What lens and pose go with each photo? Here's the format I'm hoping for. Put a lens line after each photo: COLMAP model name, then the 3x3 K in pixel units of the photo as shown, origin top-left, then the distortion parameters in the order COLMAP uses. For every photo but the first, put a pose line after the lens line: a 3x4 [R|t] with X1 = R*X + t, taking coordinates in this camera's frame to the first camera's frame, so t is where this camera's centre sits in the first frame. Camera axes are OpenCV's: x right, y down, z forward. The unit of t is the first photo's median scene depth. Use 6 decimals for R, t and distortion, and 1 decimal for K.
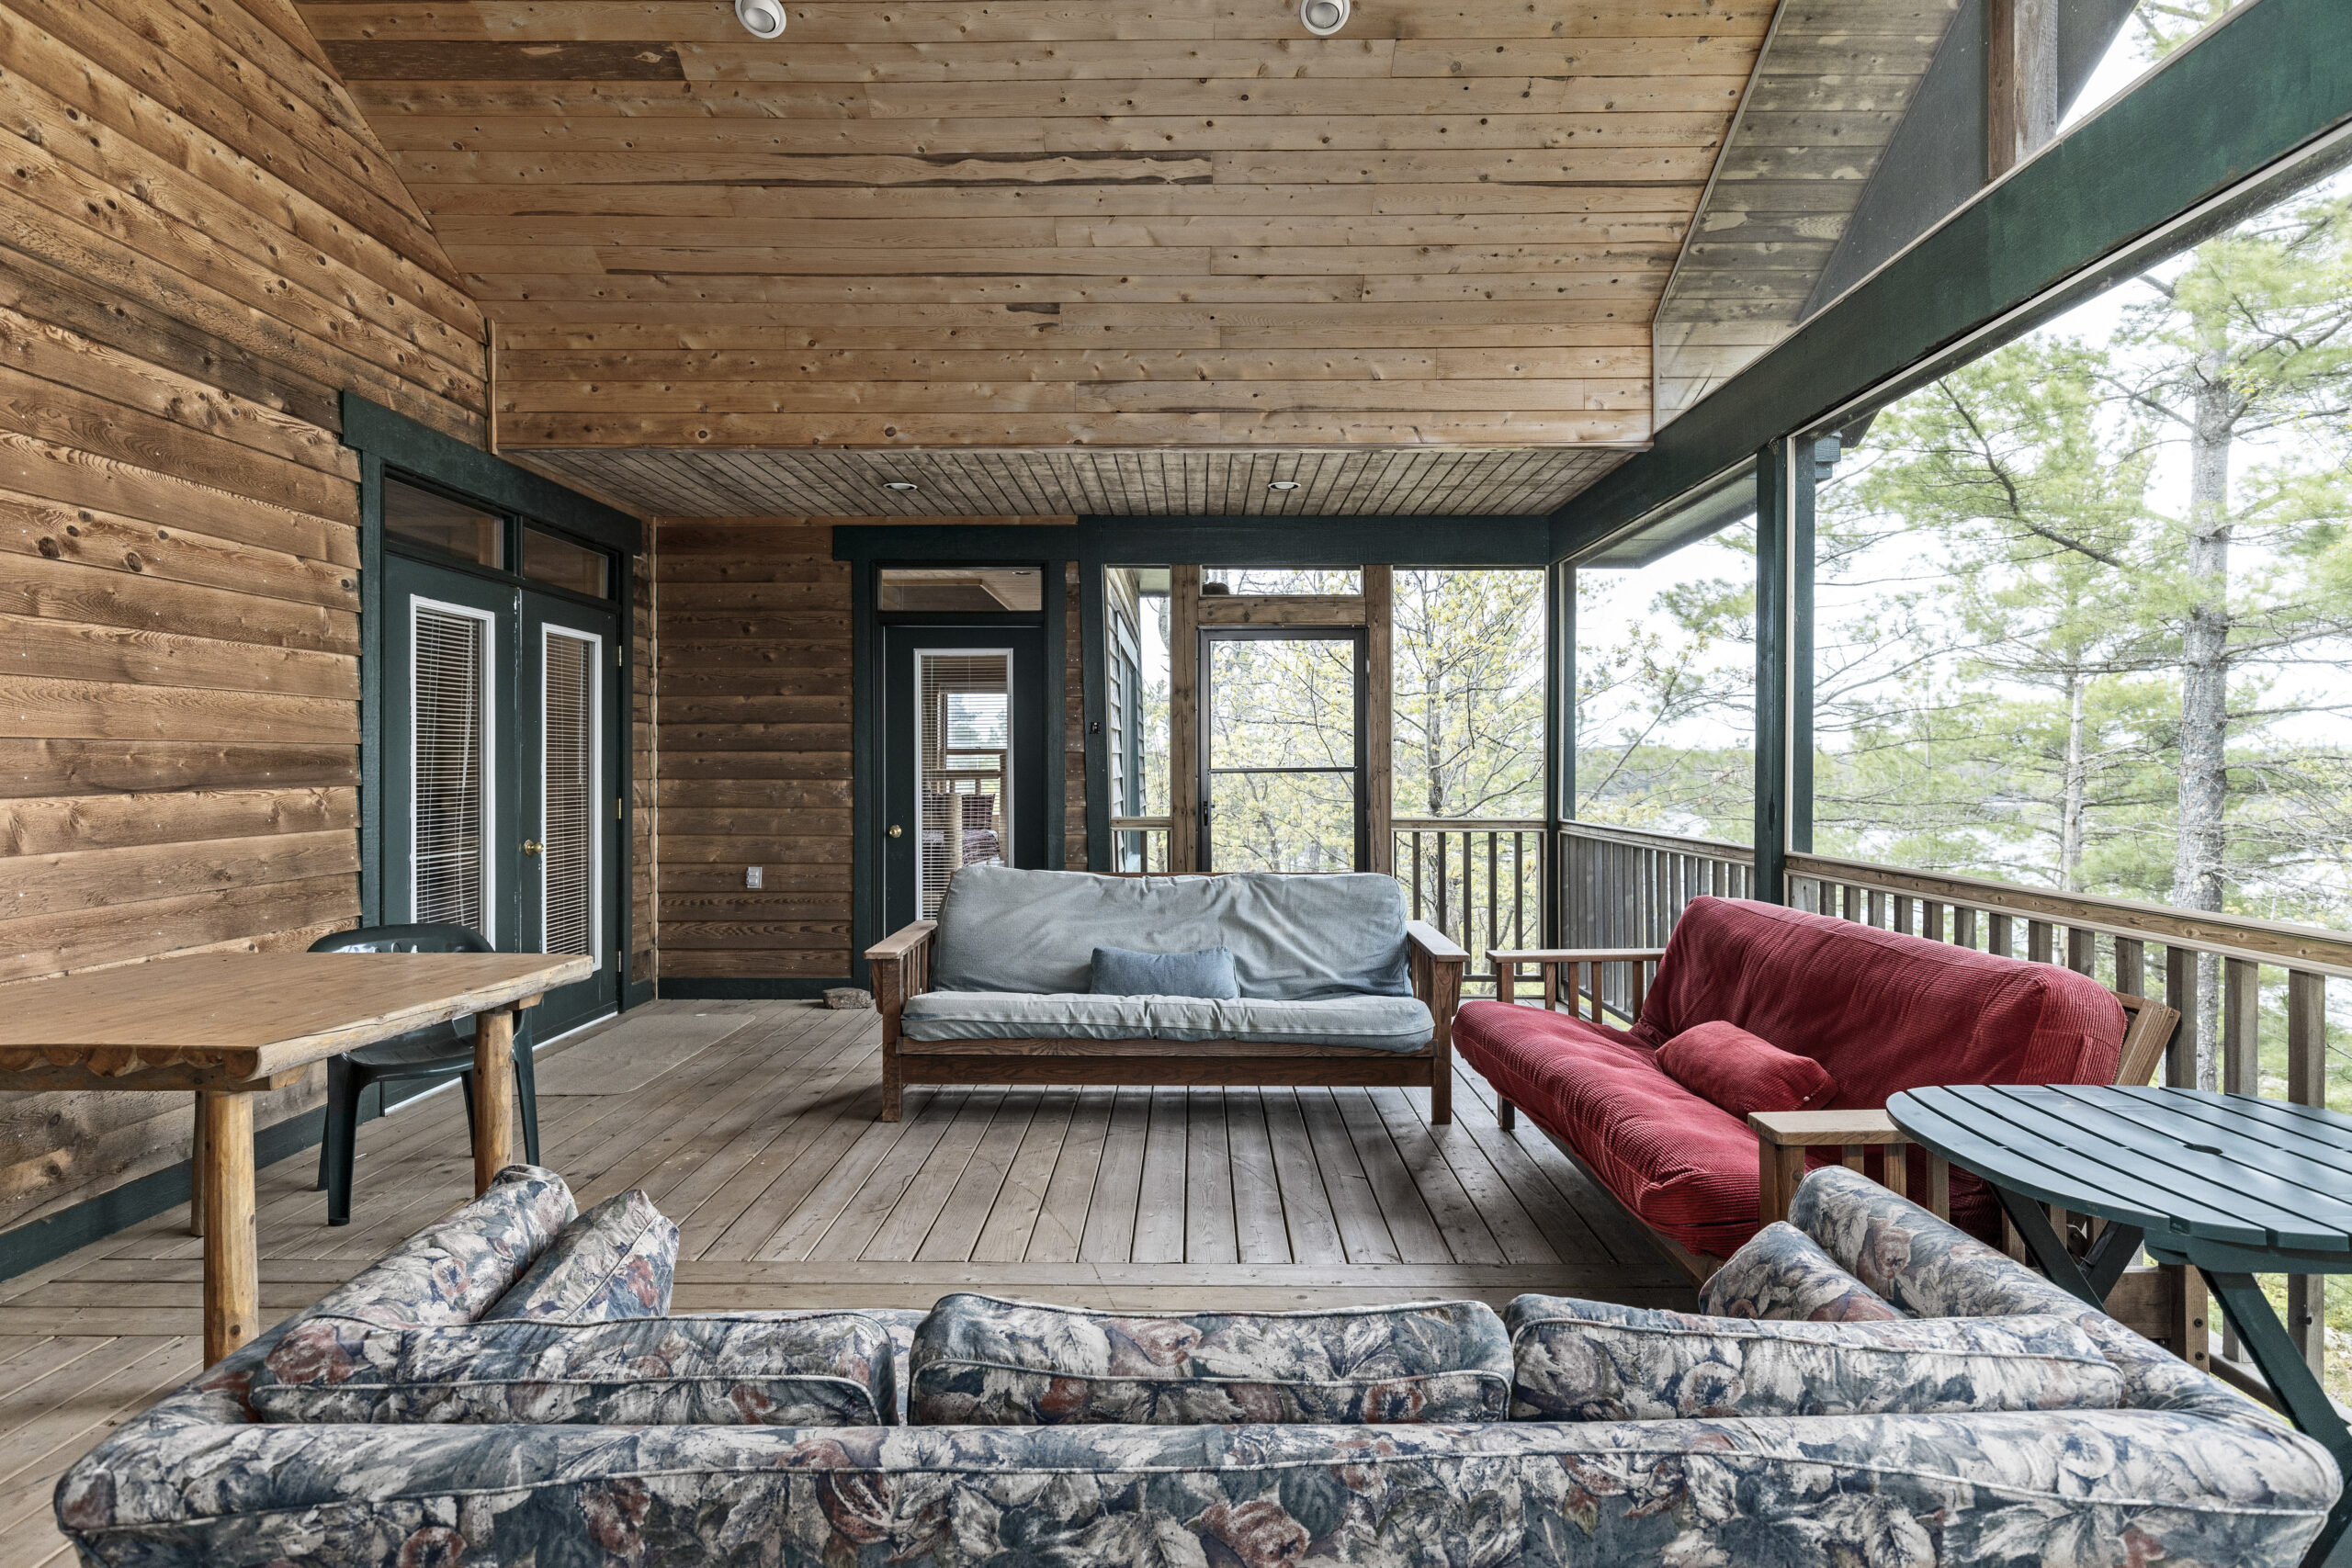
lens RADIAL K [[1216.5, 0, 1178.3], [0, 1216.5, 768.5], [0, 0, 1]] dist [-0.000395, -0.000422]
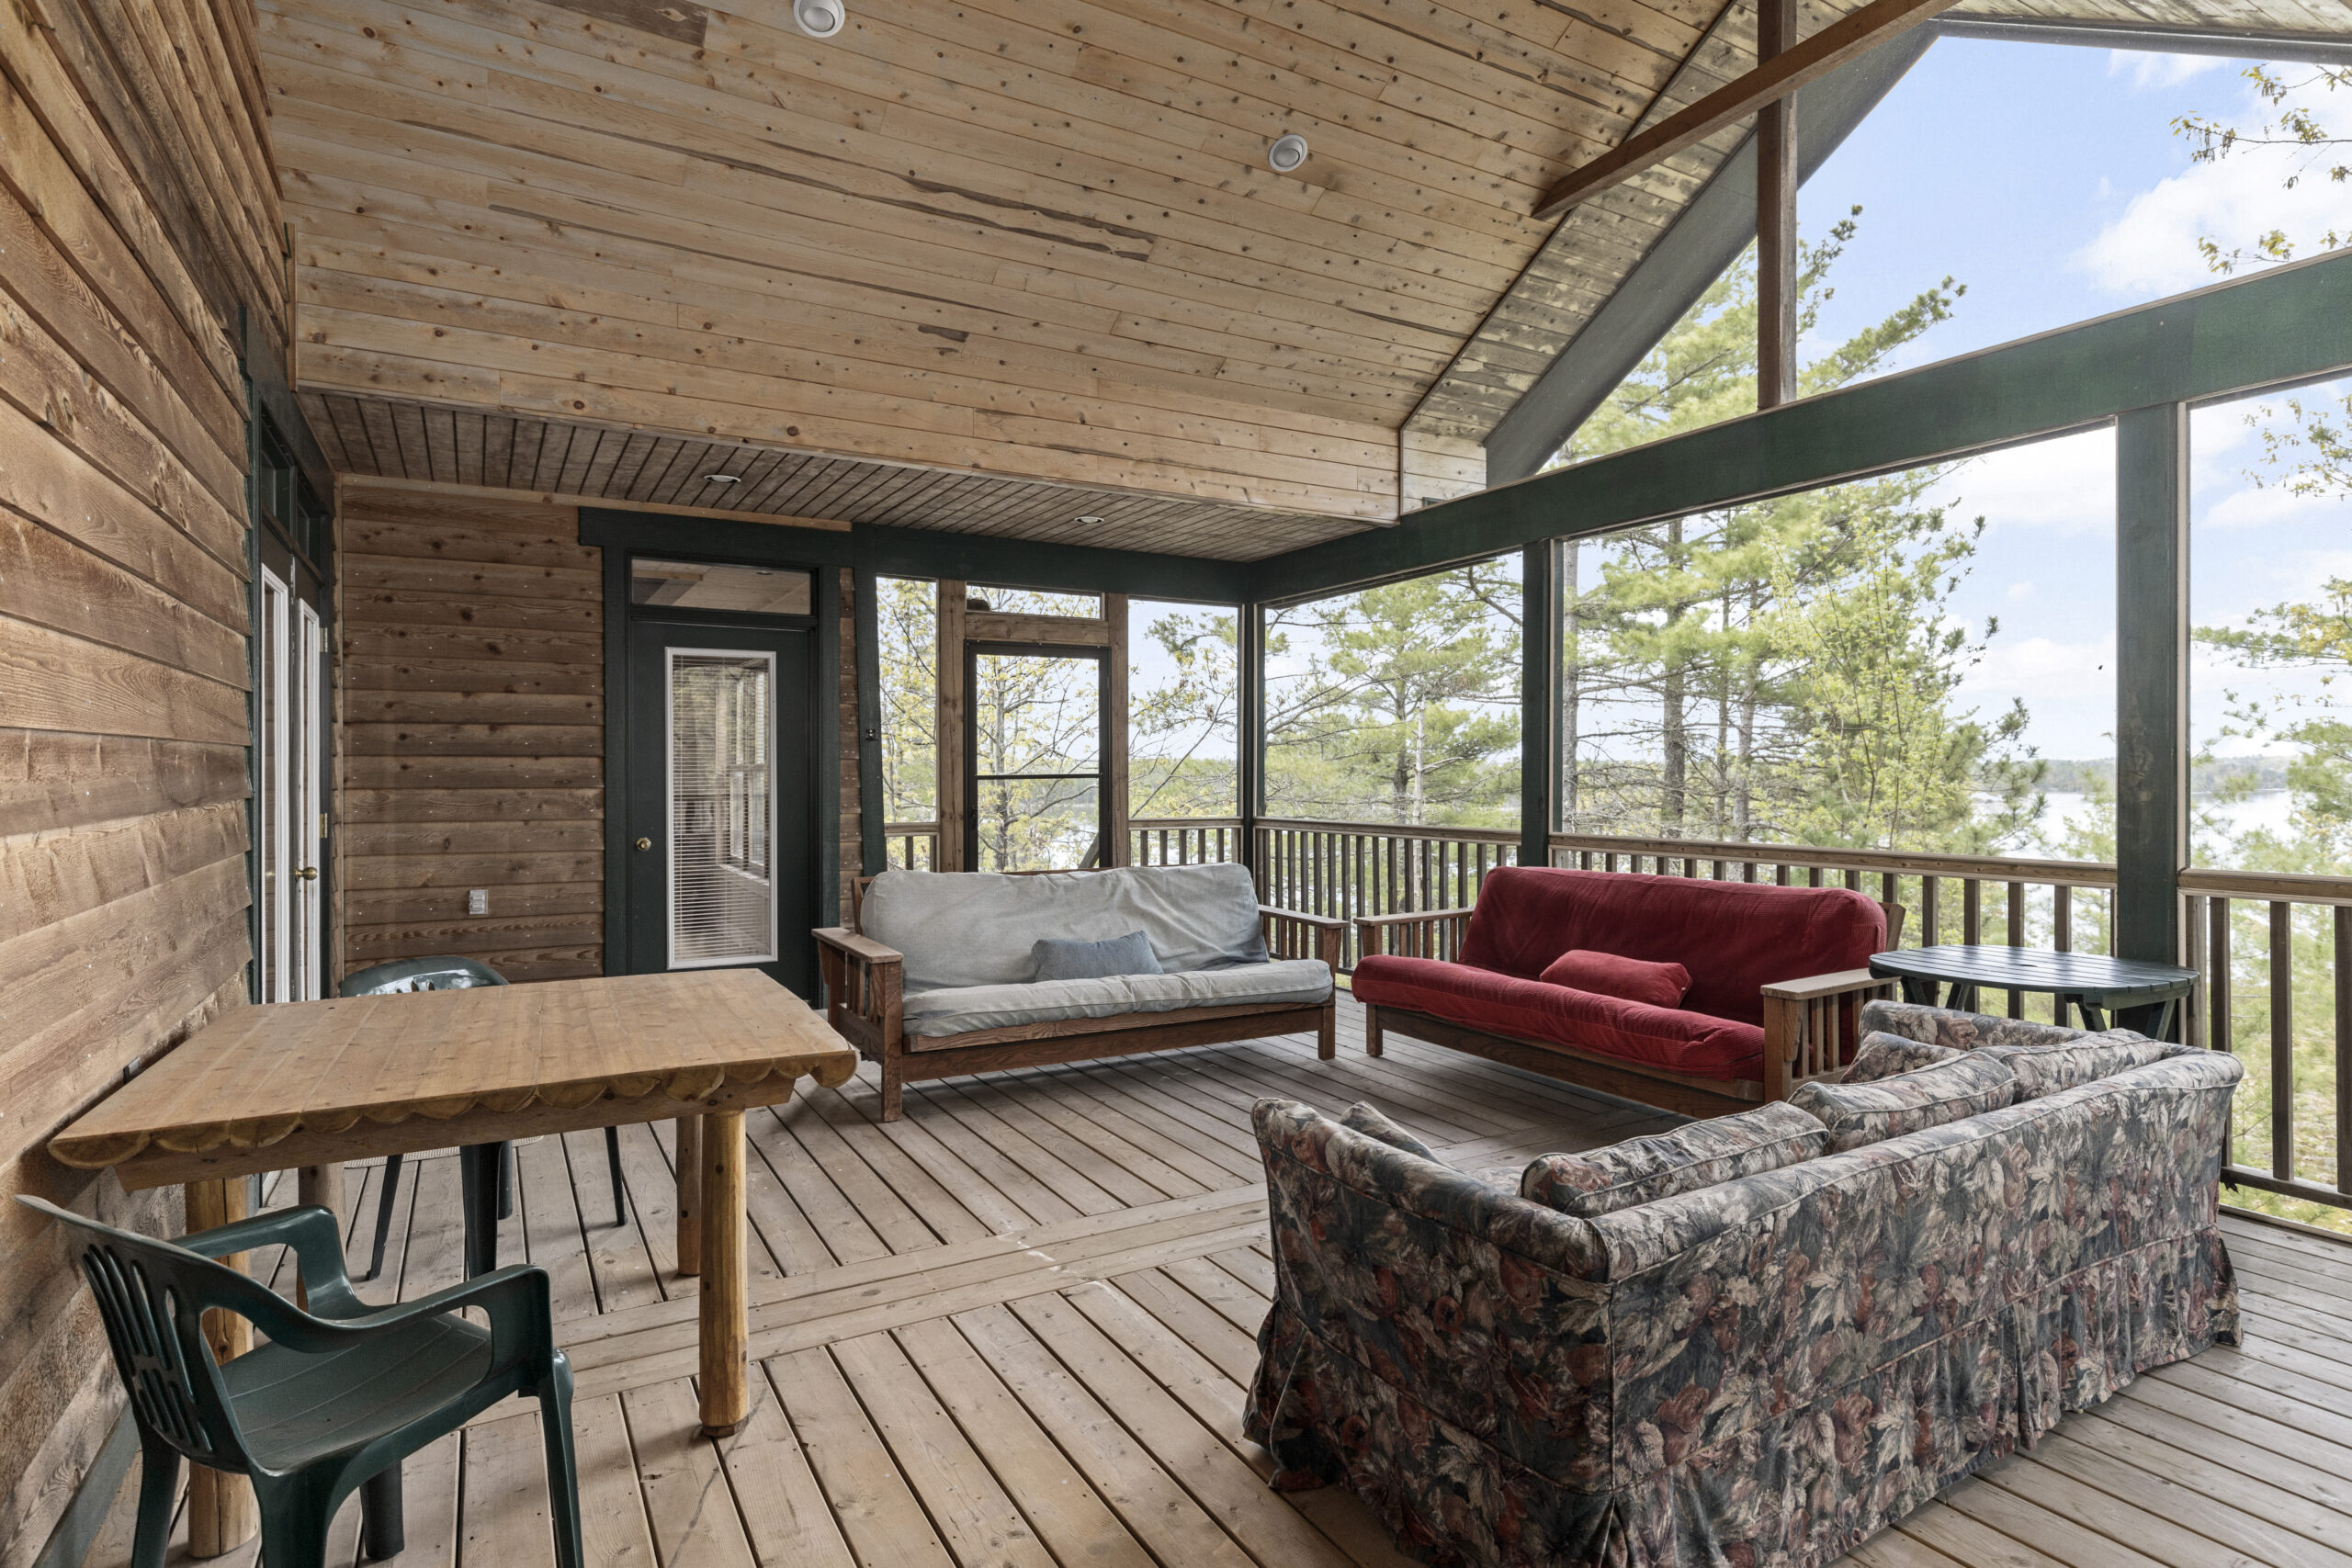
lens RADIAL K [[1216.5, 0, 1187.8], [0, 1216.5, 780.7], [0, 0, 1]] dist [-0.000395, -0.000422]
pose [[0.864894, -0.005061, 0.501928, -0.474686], [0.002802, 0.999982, 0.005255, -0.000128], [-0.501946, -0.003138, 0.864893, -0.006926]]
